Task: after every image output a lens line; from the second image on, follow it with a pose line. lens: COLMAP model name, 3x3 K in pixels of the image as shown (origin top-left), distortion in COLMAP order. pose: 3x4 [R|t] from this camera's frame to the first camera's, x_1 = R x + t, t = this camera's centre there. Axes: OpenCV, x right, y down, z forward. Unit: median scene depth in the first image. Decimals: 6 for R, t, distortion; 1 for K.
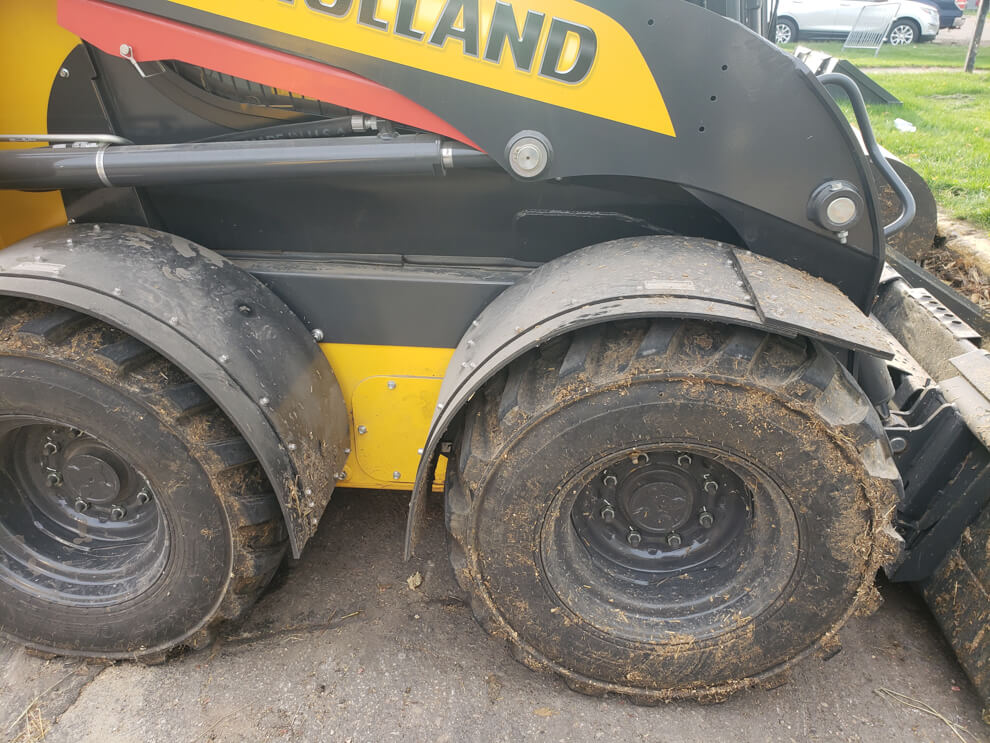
lens RADIAL K [[754.2, 0, 491.8], [0, 754.2, 372.2], [0, 0, 1]] dist [-0.010264, 0.009320]
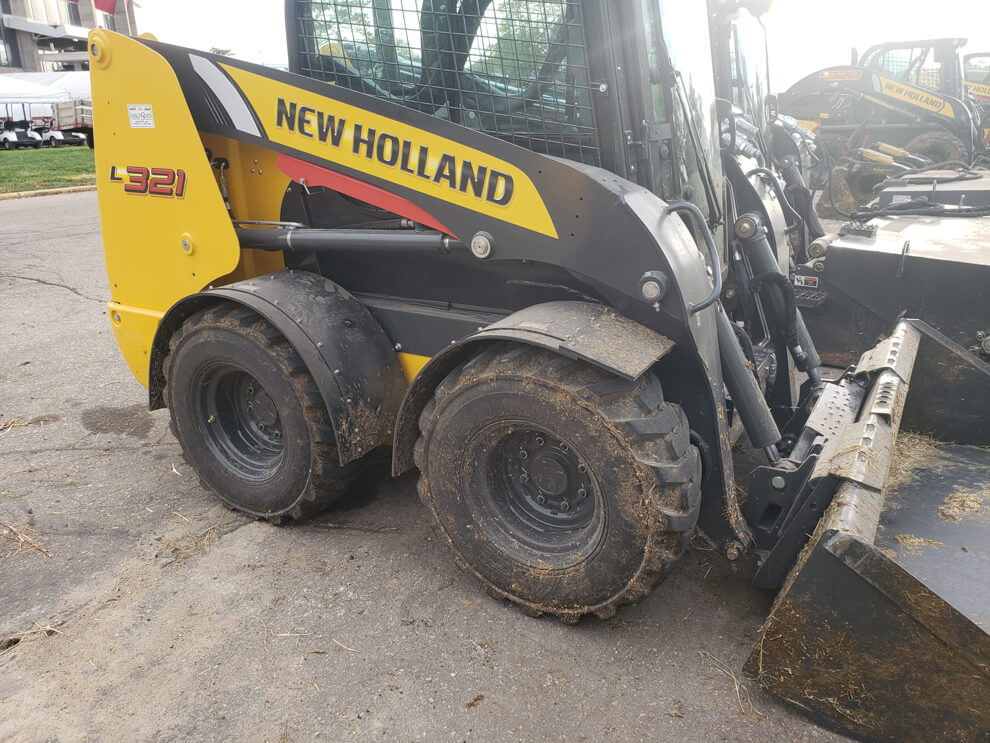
lens RADIAL K [[754.2, 0, 499.7], [0, 754.2, 371.6], [0, 0, 1]] dist [-0.010264, 0.009320]
pose [[0.905989, 0.119965, -0.405945, 0.785808], [-0.165988, 0.982878, -0.079990, 0.119443], [0.389399, 0.139852, 0.910390, -0.479510]]
